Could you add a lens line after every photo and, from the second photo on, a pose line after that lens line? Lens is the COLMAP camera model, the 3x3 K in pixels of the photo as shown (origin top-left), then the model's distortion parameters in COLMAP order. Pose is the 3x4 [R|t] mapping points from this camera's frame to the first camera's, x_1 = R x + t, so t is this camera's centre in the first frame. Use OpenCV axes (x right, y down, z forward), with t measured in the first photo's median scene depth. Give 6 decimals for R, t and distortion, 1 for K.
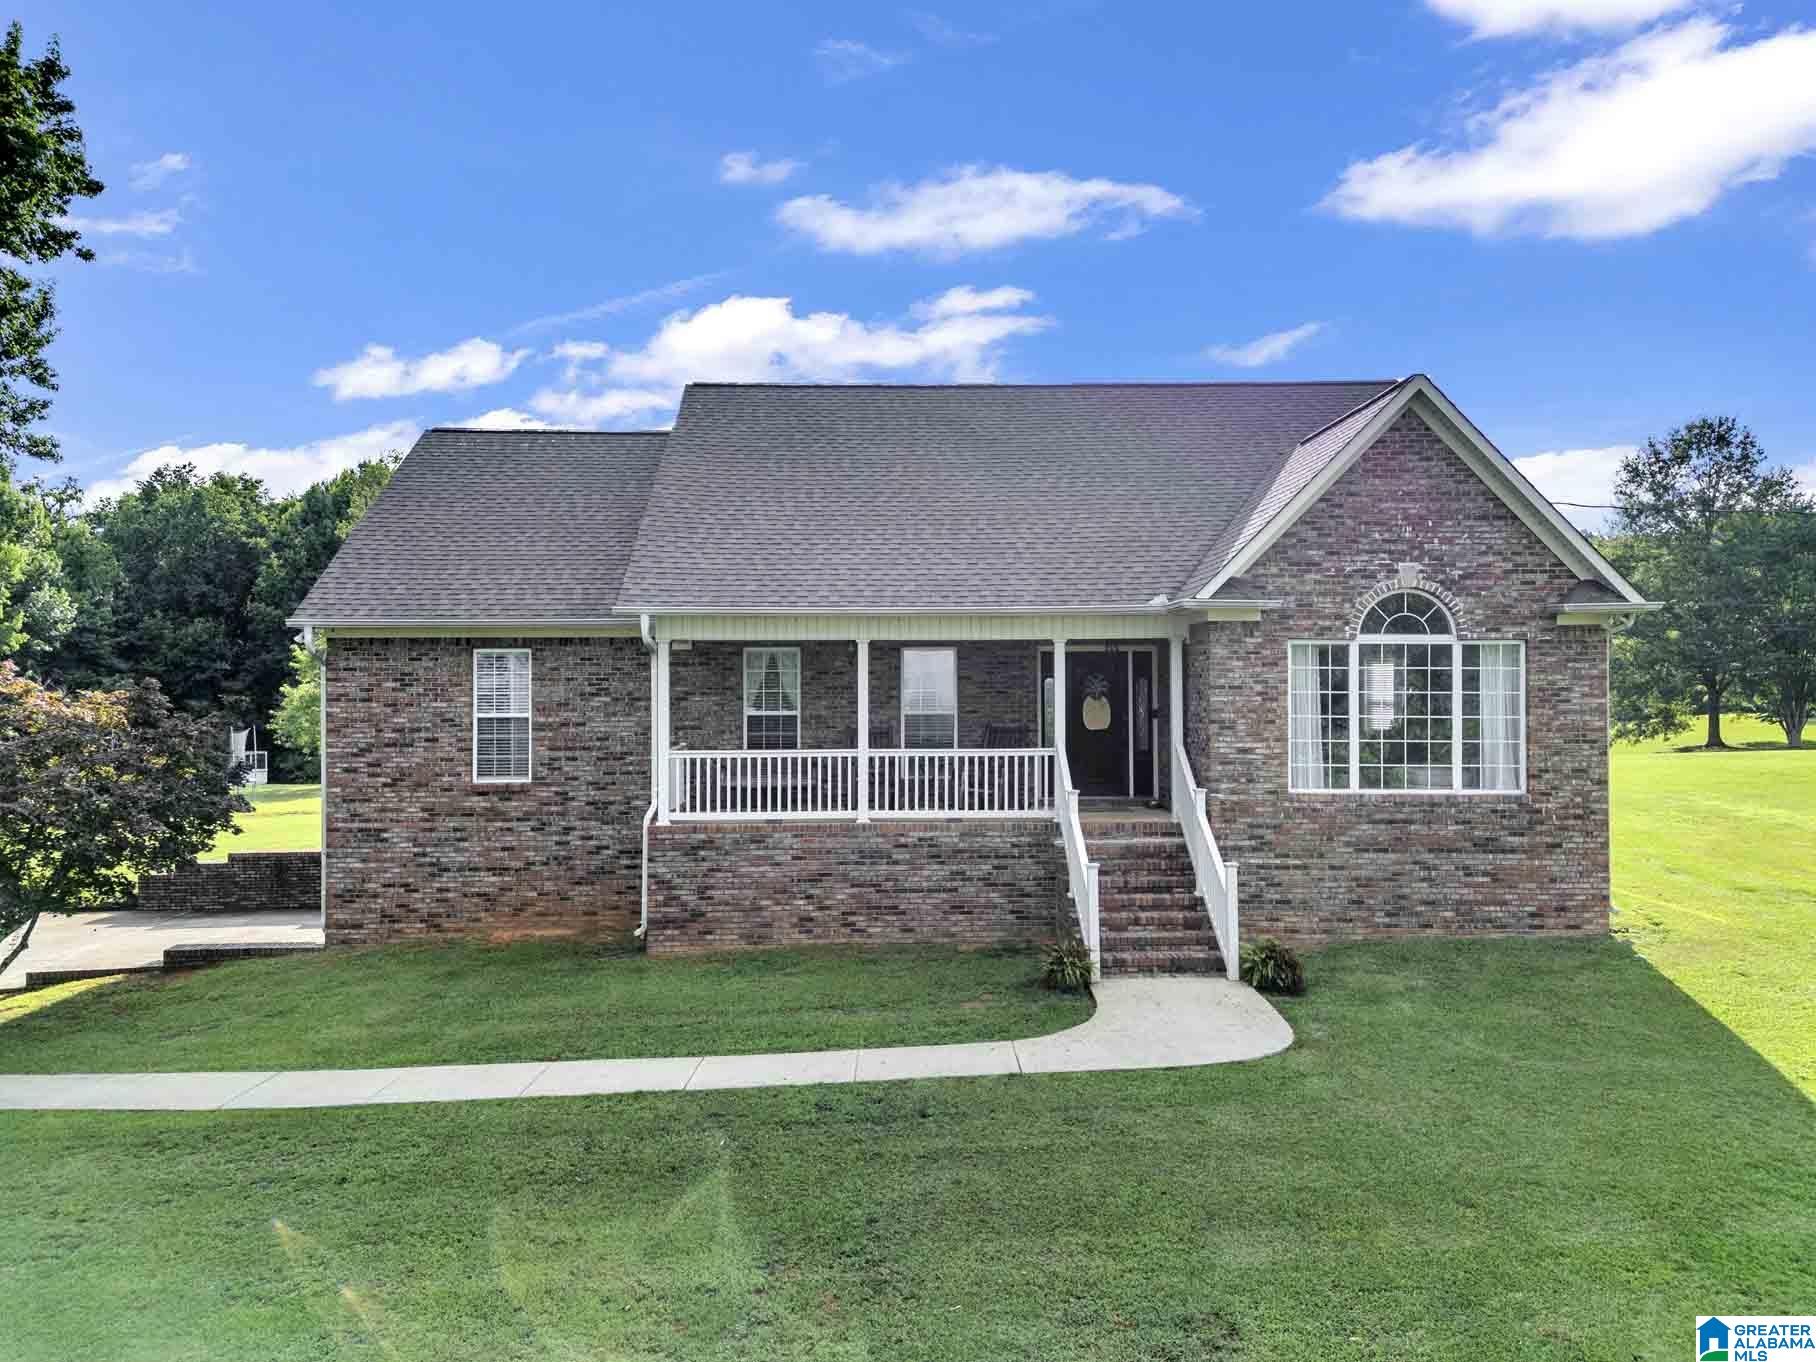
lens RADIAL K [[1327.3, 0, 913.3], [0, 1327.3, 679.0], [0, 0, 1]] dist [0.073638, -0.066313]
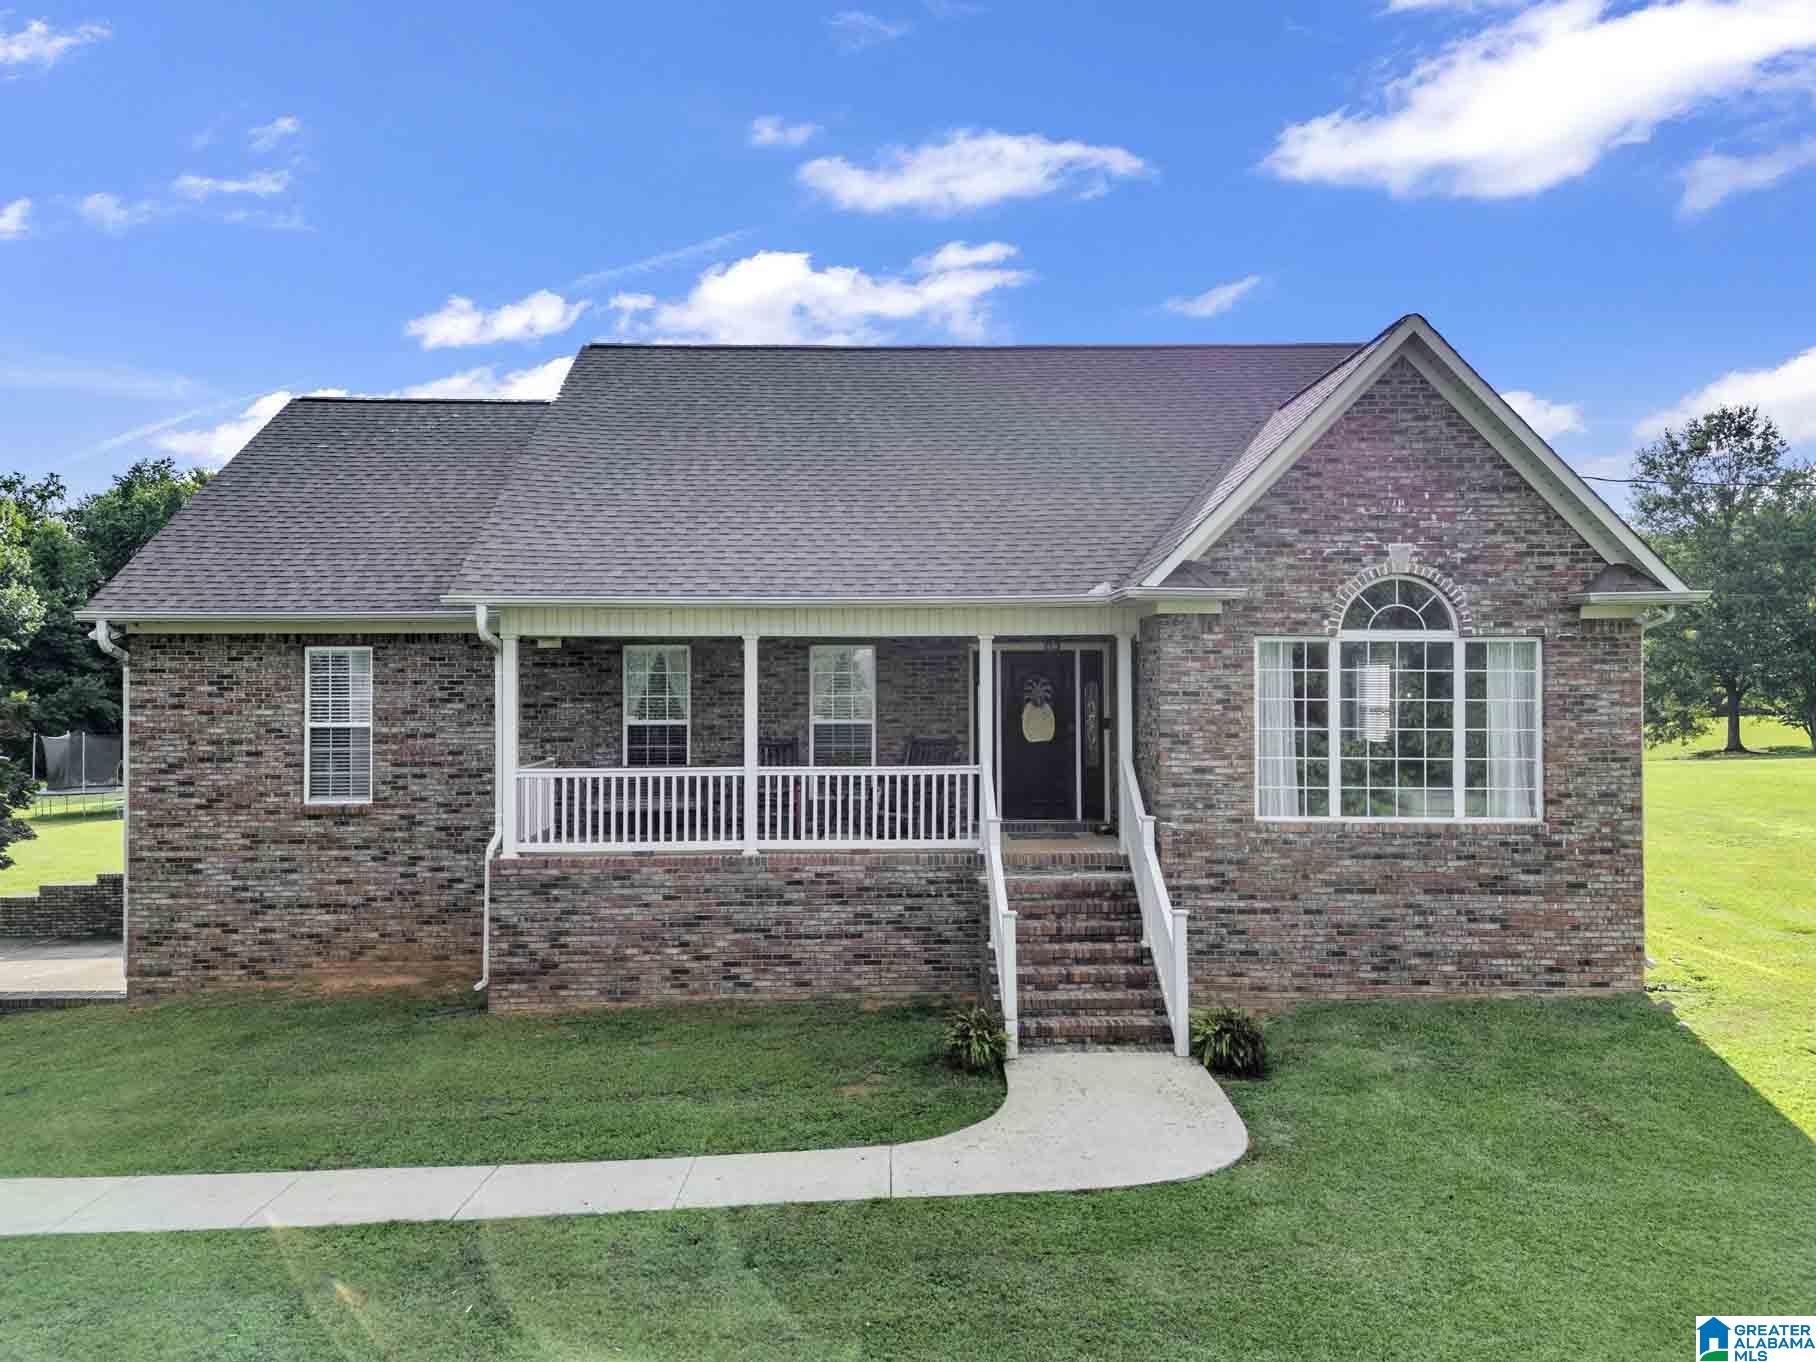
lens RADIAL K [[1327.3, 0, 913.3], [0, 1327.3, 679.0], [0, 0, 1]] dist [0.073638, -0.066313]
pose [[0.999983, 0.000764, -0.005711, 0.071412], [-0.000764, 1.000000, 0.000070, -0.002734], [0.005712, -0.000066, 0.999984, 0.165942]]
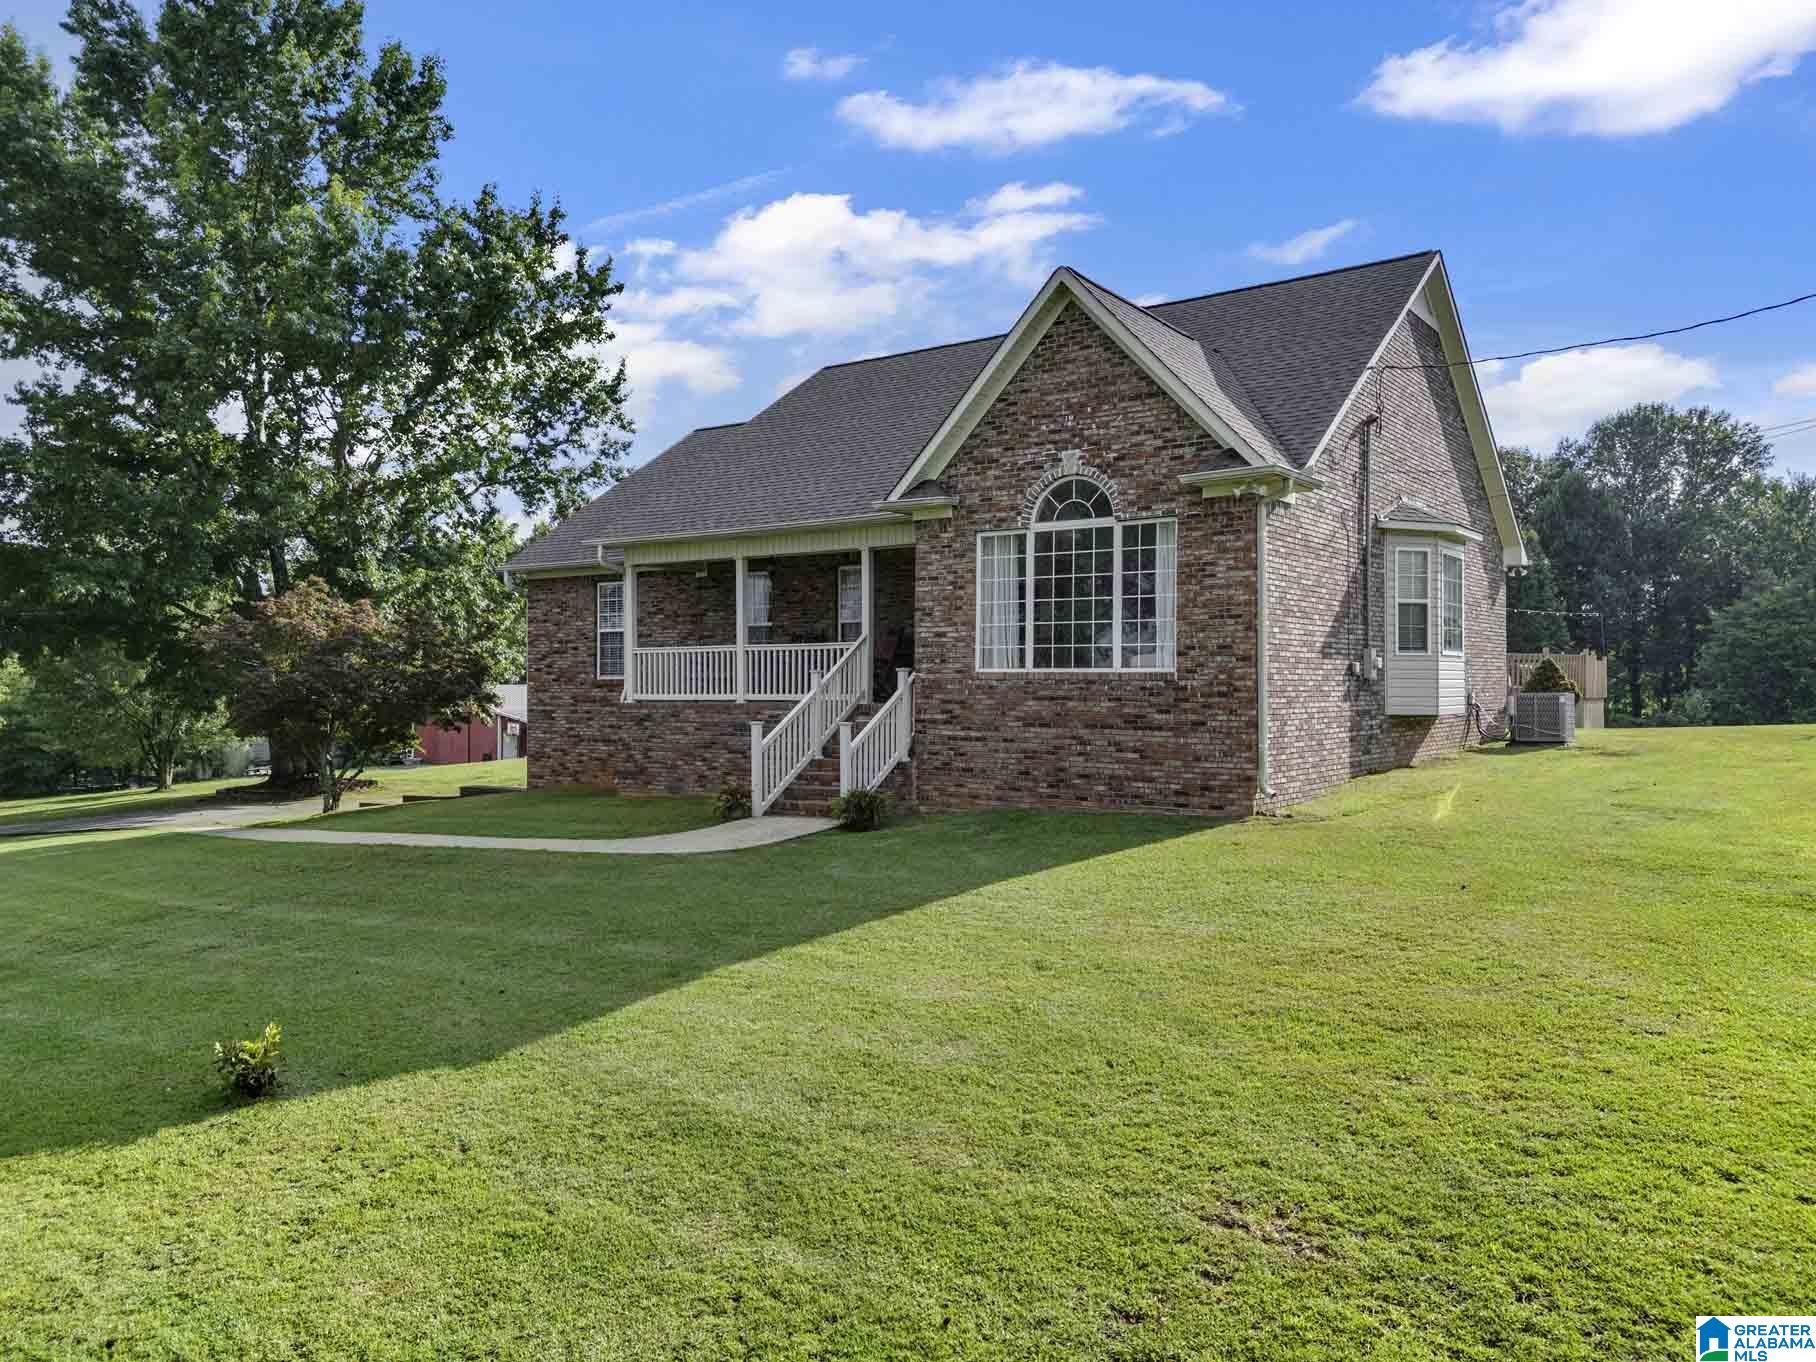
lens RADIAL K [[1320.8, 0, 907.3], [0, 1320.8, 679.9], [0, 0, 1]] dist [0.166404, -0.331124]
pose [[0.798663, -0.001845, -0.601776, 0.865756], [0.003813, 0.999991, 0.001995, 0.086676], [0.601766, -0.003888, 0.798663, 0.093739]]
